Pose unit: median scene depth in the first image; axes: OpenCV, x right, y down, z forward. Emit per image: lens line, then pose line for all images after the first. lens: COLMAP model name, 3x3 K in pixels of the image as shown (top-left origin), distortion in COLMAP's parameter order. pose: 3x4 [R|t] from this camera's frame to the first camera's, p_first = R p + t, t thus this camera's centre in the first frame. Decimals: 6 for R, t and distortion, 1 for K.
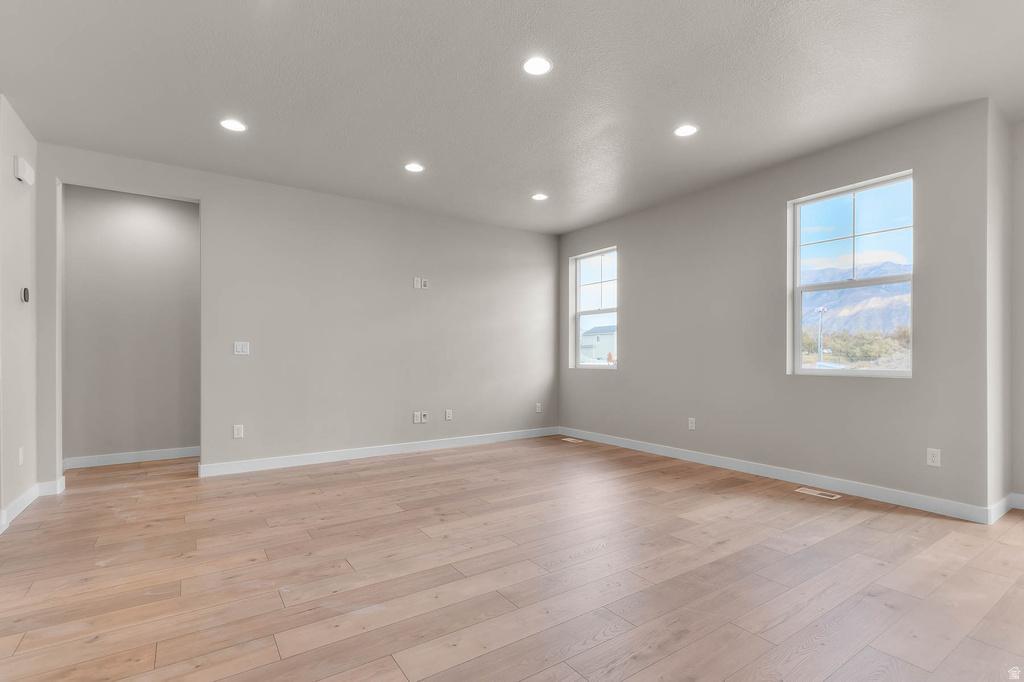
lens RADIAL K [[494.9, 0, 537.4], [0, 494.9, 352.3], [0, 0, 1]] dist [0.017095, -0.001869]
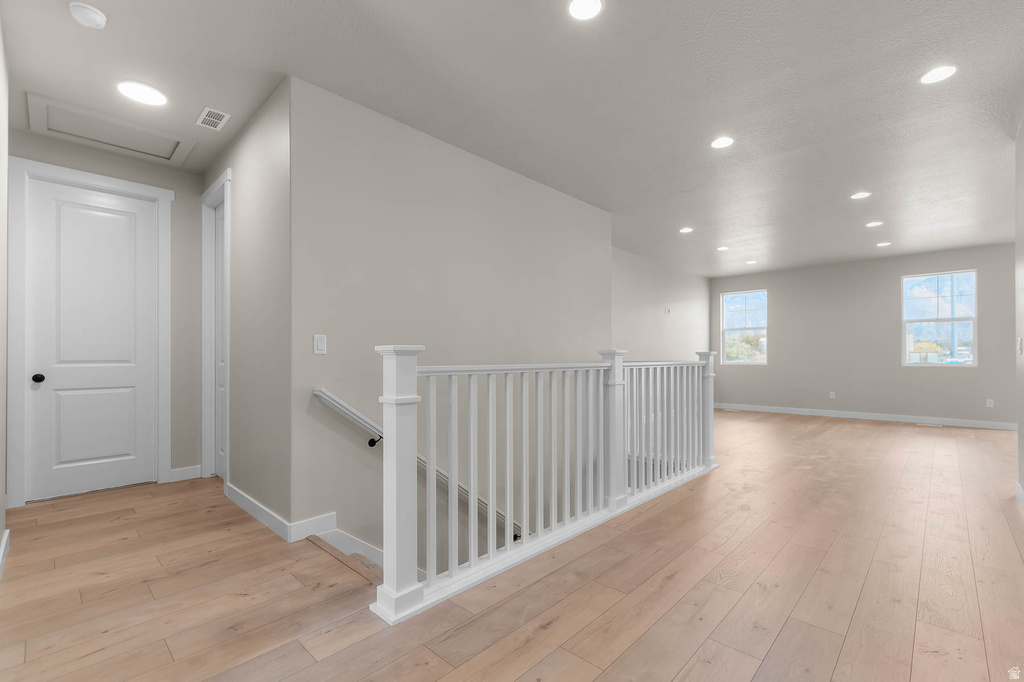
lens RADIAL K [[451.0, 0, 530.9], [0, 451.0, 353.0], [0, 0, 1]] dist [0.003250, 0.001736]
pose [[0.979302, 0.003527, 0.202375, -1.250110], [-0.003687, 0.999993, 0.000413, -0.002722], [-0.202373, -0.001151, 0.979308, -0.424390]]
